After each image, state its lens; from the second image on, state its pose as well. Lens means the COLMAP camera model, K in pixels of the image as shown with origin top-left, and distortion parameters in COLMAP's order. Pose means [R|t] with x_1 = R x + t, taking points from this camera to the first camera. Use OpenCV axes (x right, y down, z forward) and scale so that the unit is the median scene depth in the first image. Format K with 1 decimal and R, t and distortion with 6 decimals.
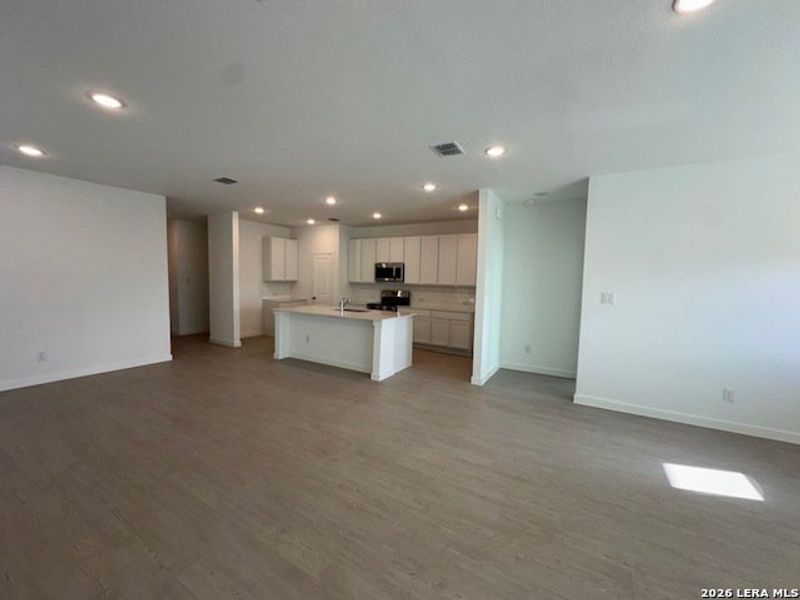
lens RADIAL K [[318.6, 0, 400.0], [0, 318.6, 300.0], [0, 0, 1]] dist [-0.001924, -0.000018]
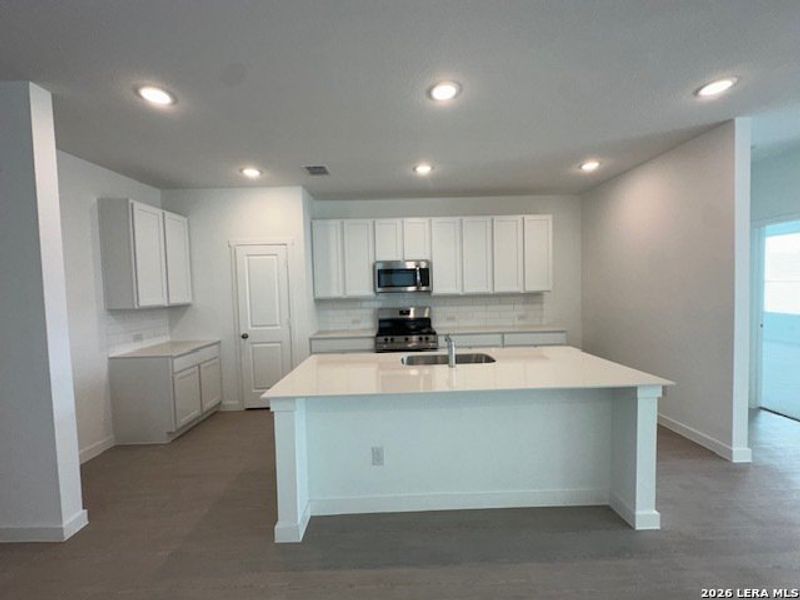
lens RADIAL K [[318.6, 0, 400.0], [0, 318.6, 300.0], [0, 0, 1]] dist [-0.001924, -0.000018]
pose [[0.856381, -0.069656, 0.511624, -0.341222], [0.083413, 0.996507, -0.003949, -0.043180], [-0.509562, 0.046057, 0.859200, 0.504222]]
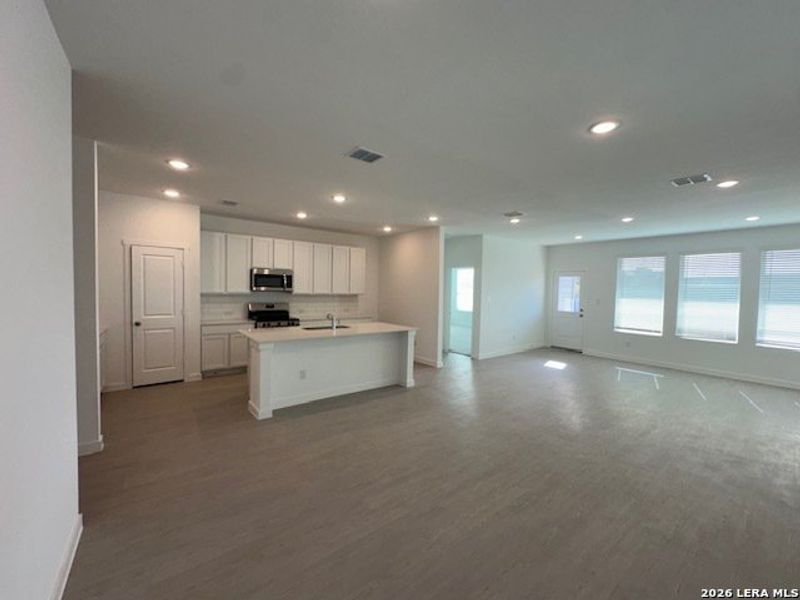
lens RADIAL K [[318.6, 0, 400.0], [0, 318.6, 300.0], [0, 0, 1]] dist [-0.001924, -0.000018]
pose [[0.371346, -0.047384, 0.927285, -0.674490], [0.052325, 0.998178, 0.030053, -0.044411], [-0.927019, 0.037360, 0.373149, 0.394918]]
